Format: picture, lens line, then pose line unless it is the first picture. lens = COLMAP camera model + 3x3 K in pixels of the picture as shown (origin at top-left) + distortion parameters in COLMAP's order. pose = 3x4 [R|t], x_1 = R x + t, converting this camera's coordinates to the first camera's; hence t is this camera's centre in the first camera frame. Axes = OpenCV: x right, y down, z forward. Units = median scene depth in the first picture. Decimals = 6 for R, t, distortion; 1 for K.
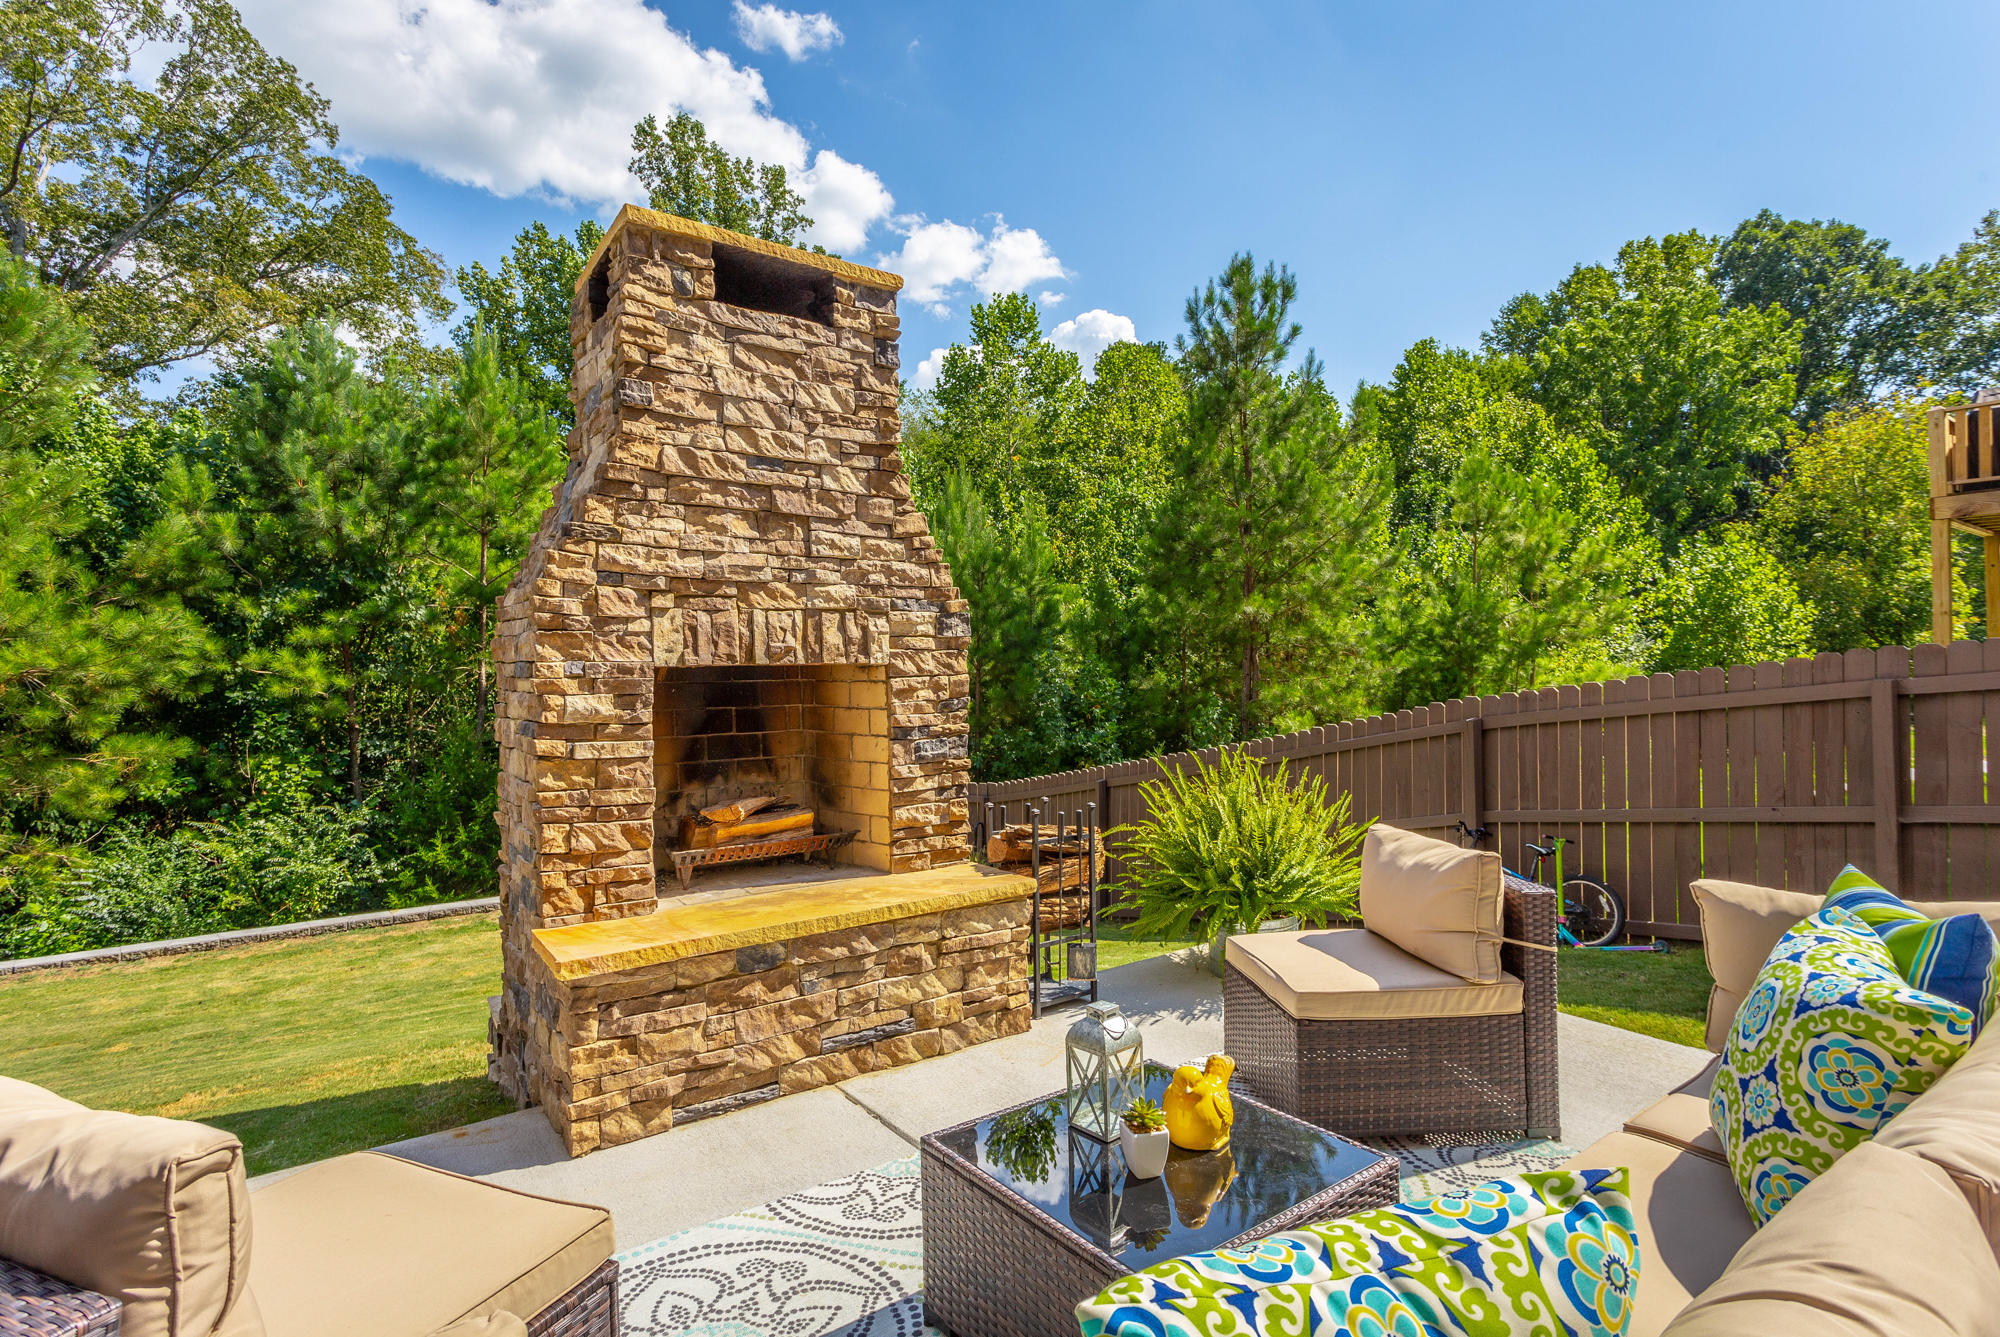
lens RADIAL K [[950.8, 0, 992.9], [0, 950.8, 651.8], [0, 0, 1]] dist [-0.003863, 0.004595]
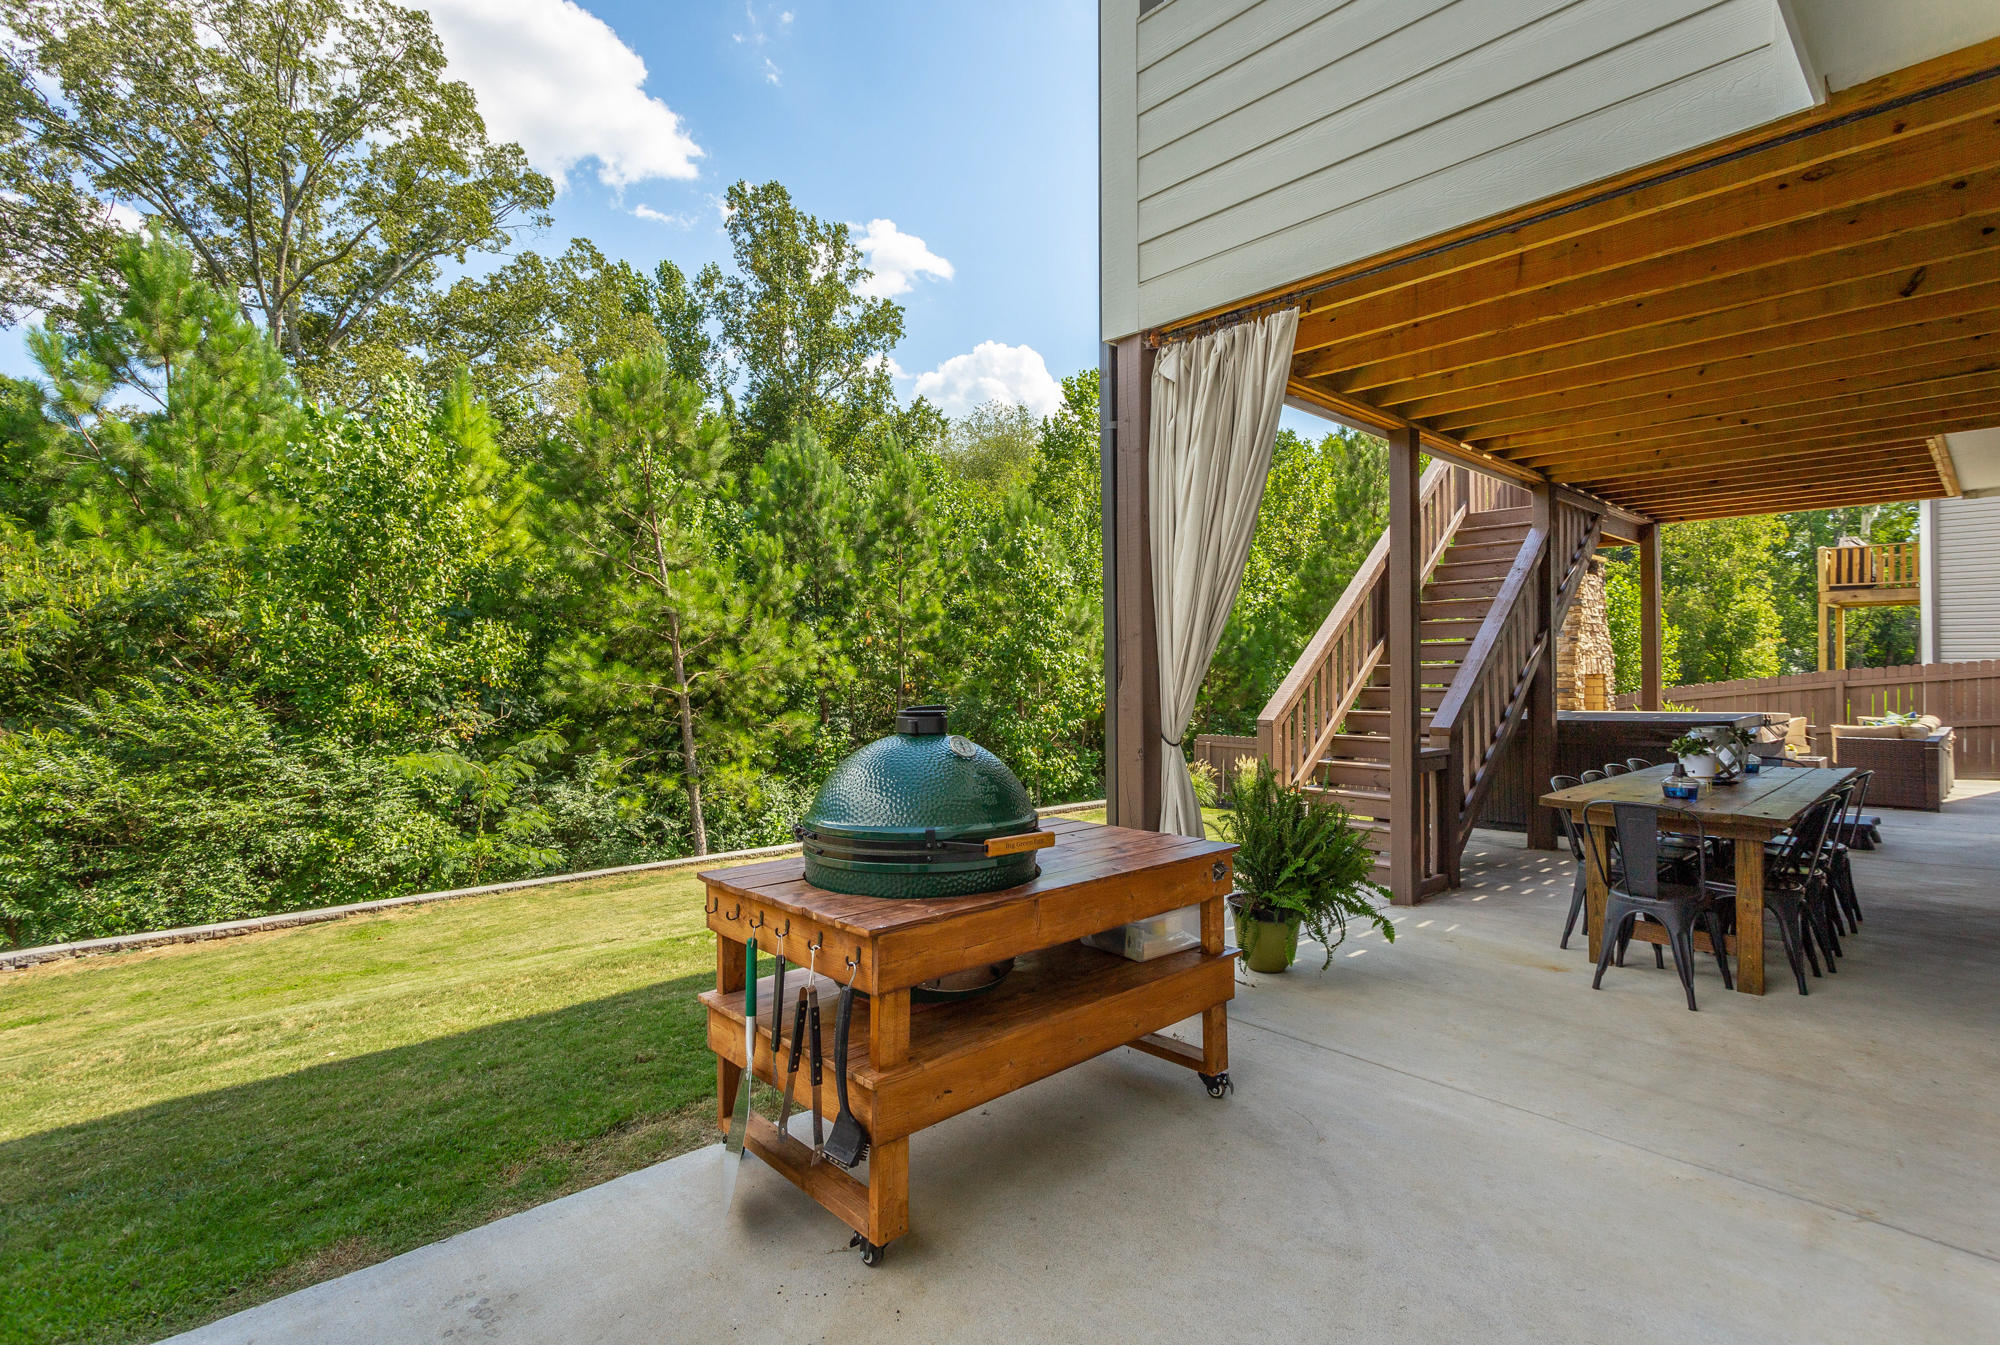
lens RADIAL K [[940.3, 0, 998.4], [0, 940.3, 663.3], [0, 0, 1]] dist [-0.008088, 0.005903]
pose [[0.992582, 0.012543, 0.120932, -0.202371], [-0.013985, 0.999841, 0.011078, -0.002349], [-0.120774, -0.012687, 0.992599, -0.157709]]
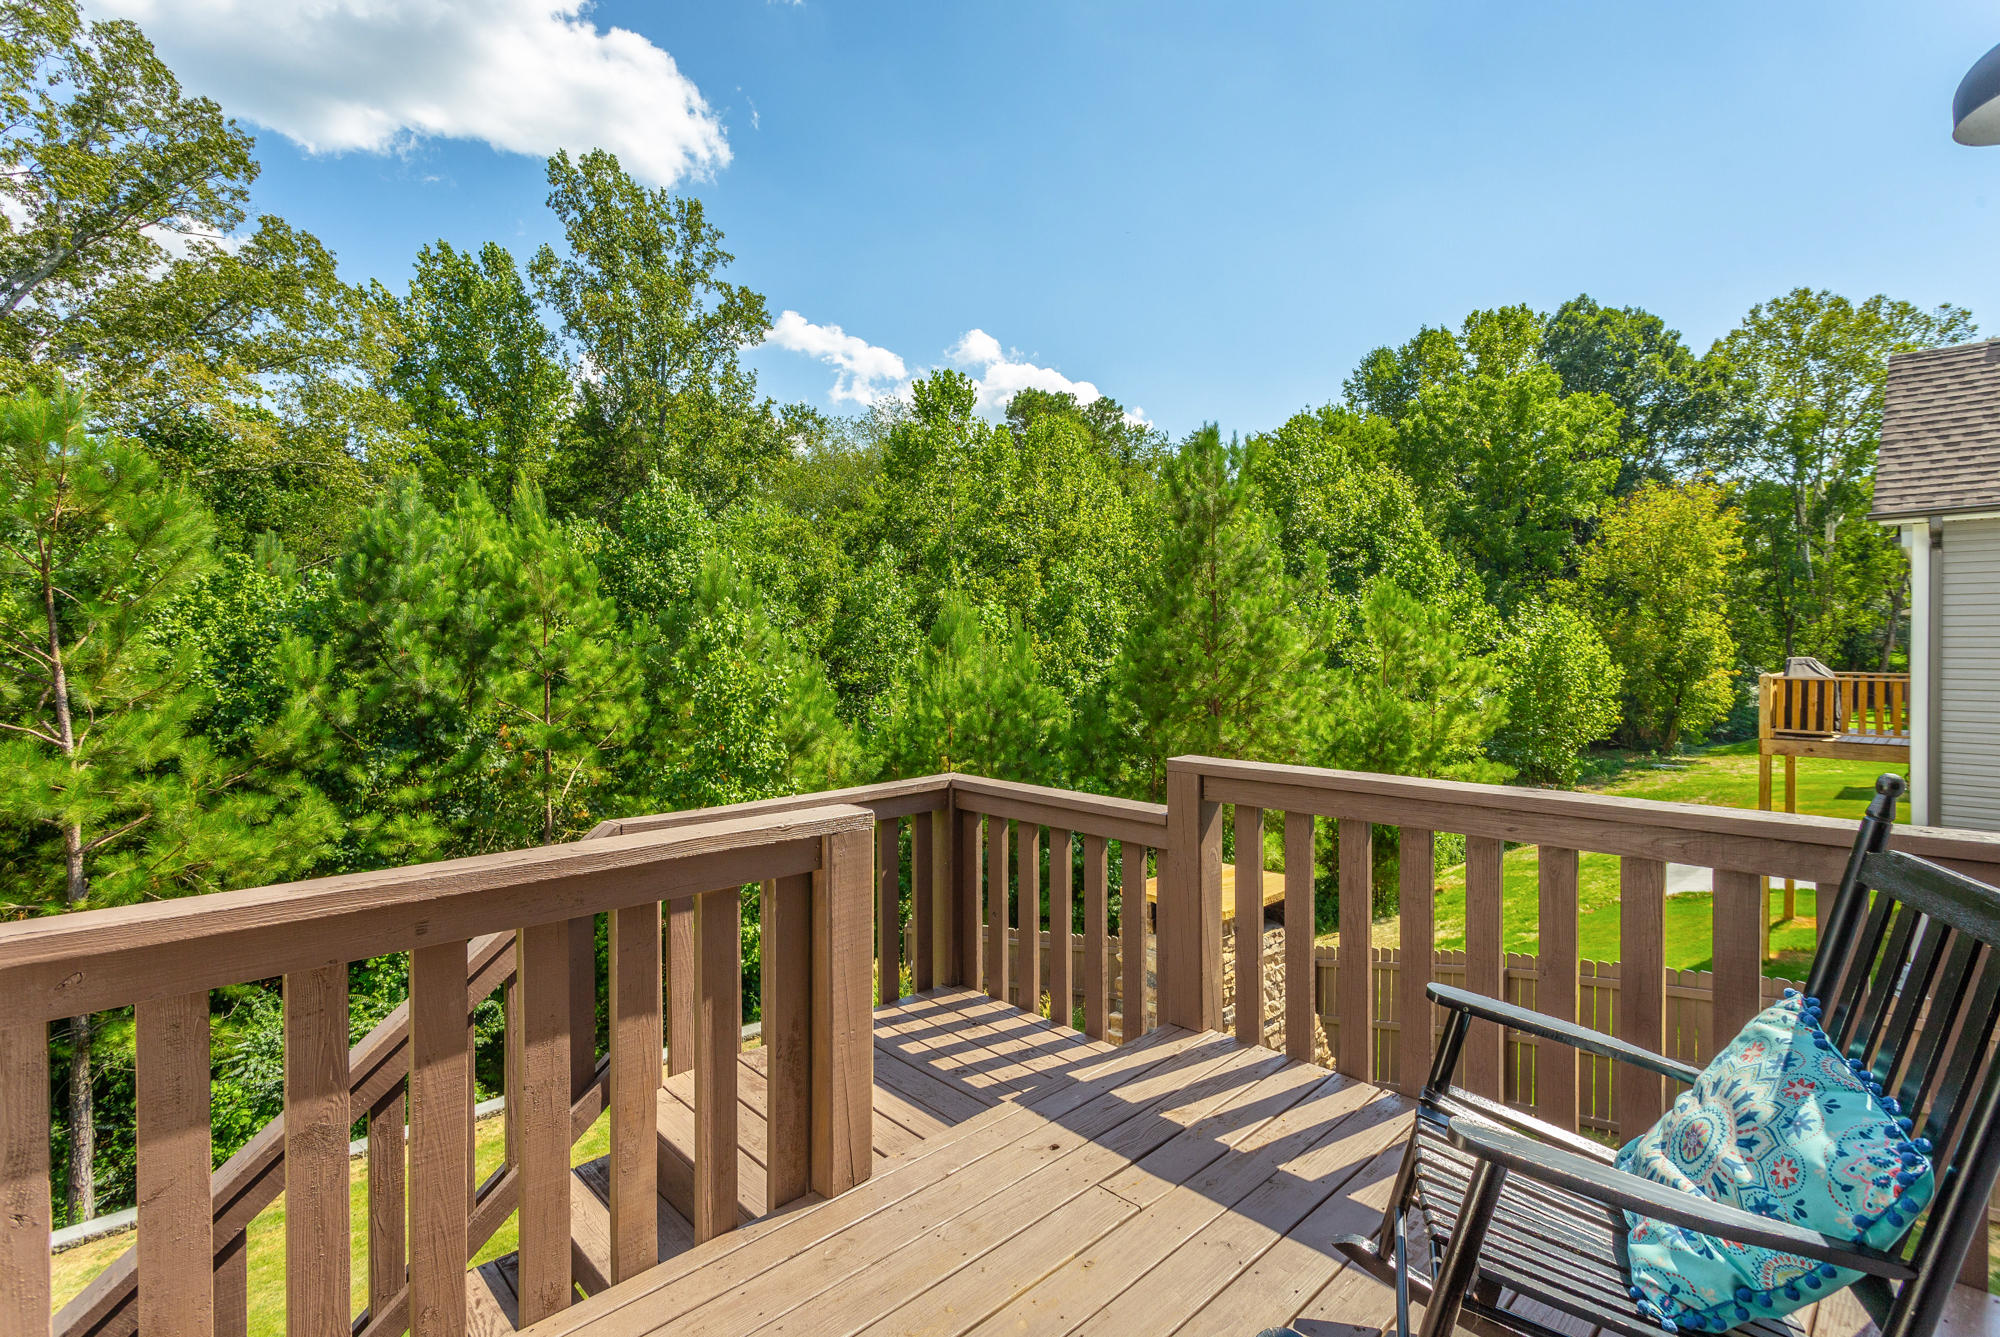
lens RADIAL K [[950.8, 0, 984.5], [0, 950.8, 654.1], [0, 0, 1]] dist [-0.003863, 0.004595]
pose [[0.990134, 0.009246, 0.139816, -0.071821], [-0.012079, 0.999738, 0.019426, -0.064778], [-0.139599, -0.020924, 0.989987, -0.046774]]
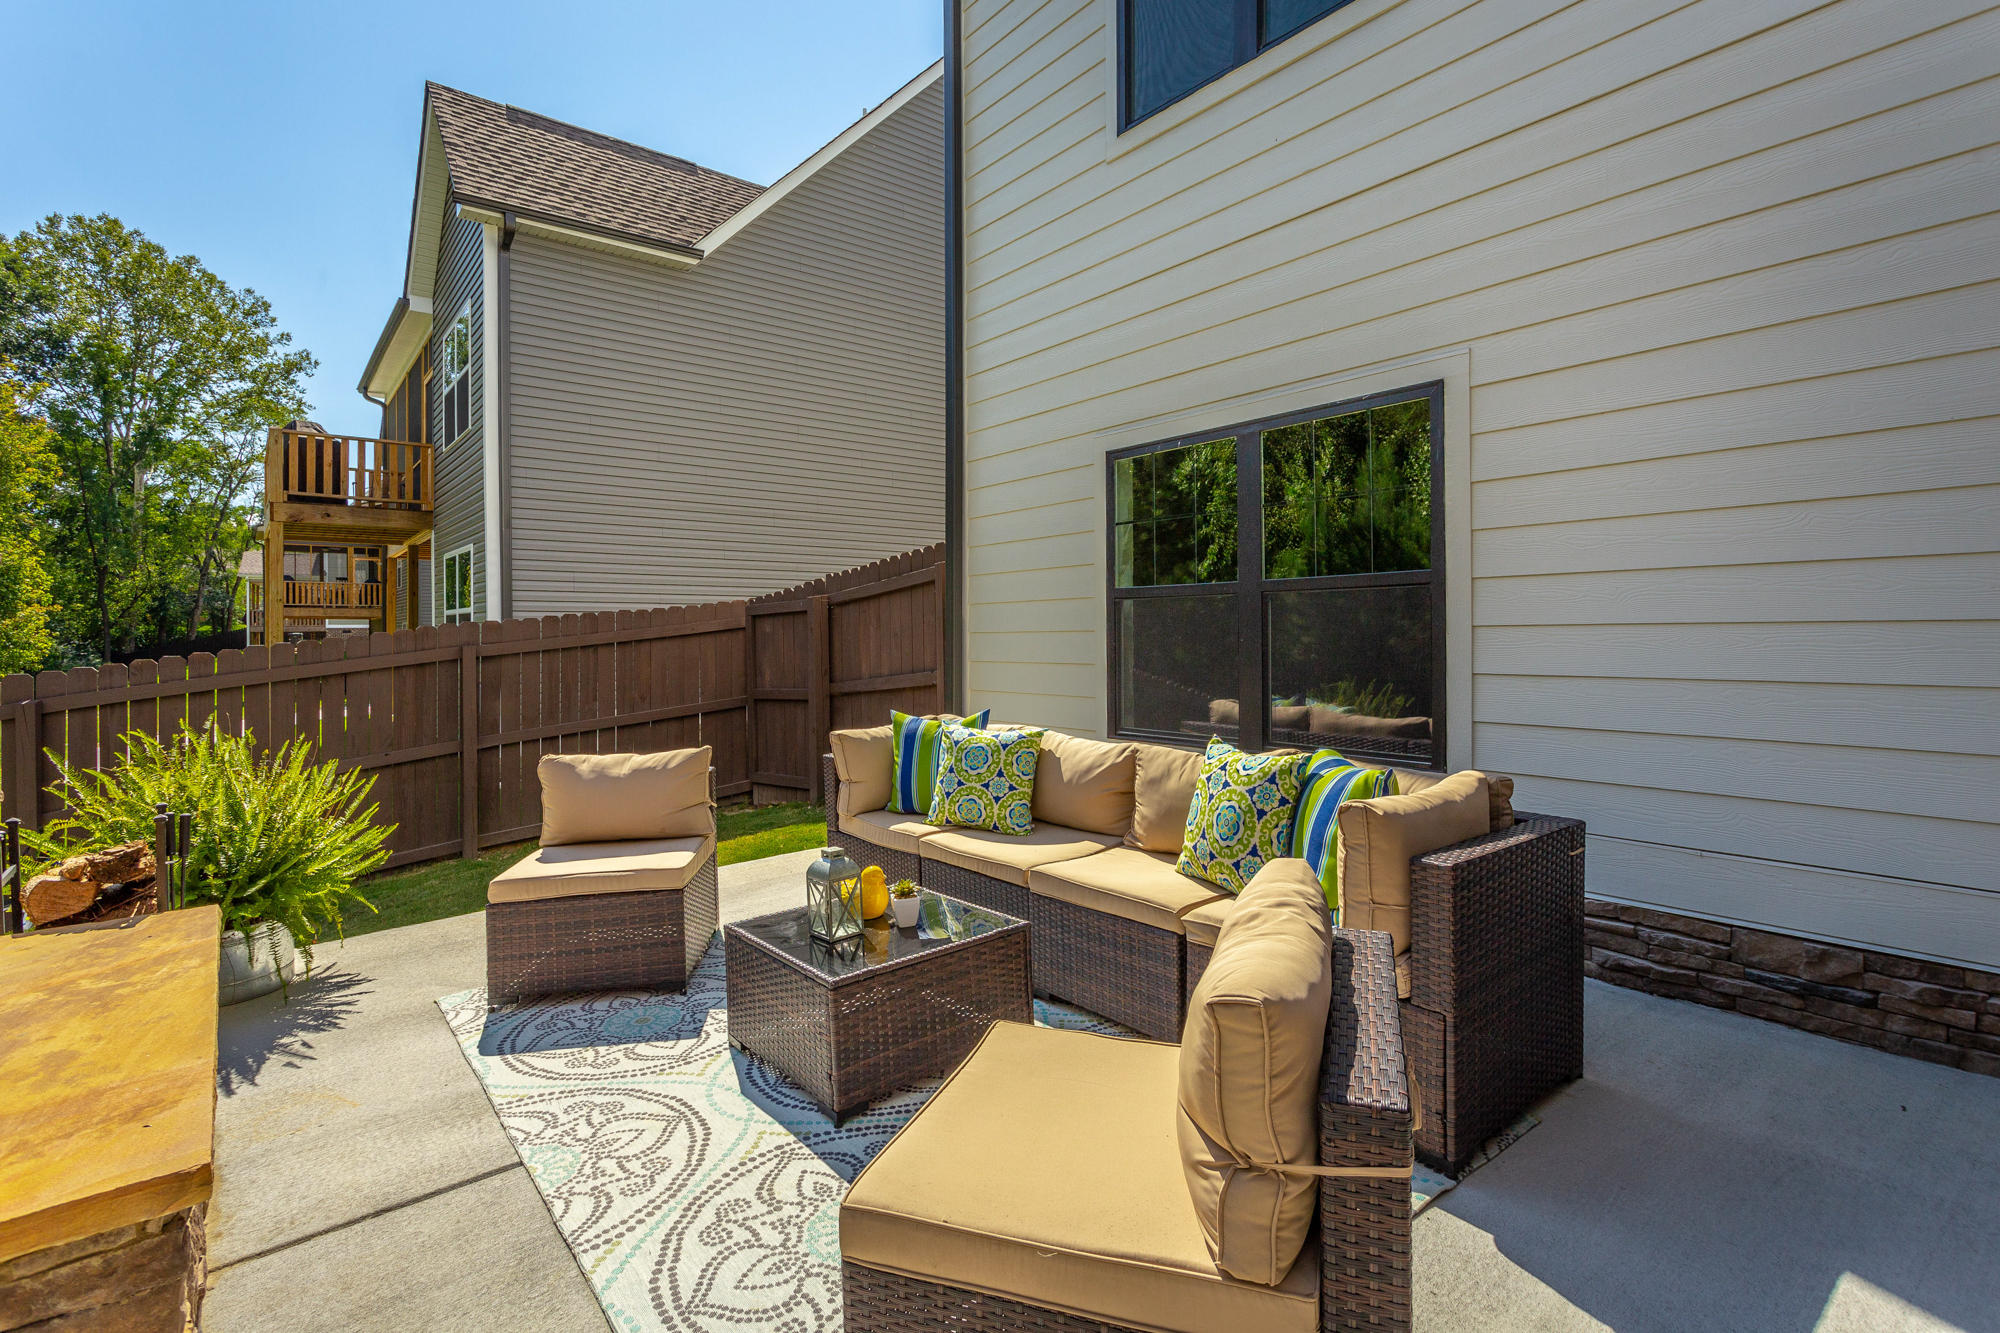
lens RADIAL K [[950.8, 0, 1024.2], [0, 950.8, 632.3], [0, 0, 1]] dist [-0.003863, 0.004595]
pose [[-0.066106, 0.020051, 0.997611, -0.050706], [-0.007341, 0.999761, -0.020581, 0.003435], [-0.997786, -0.008684, -0.065943, 0.032384]]
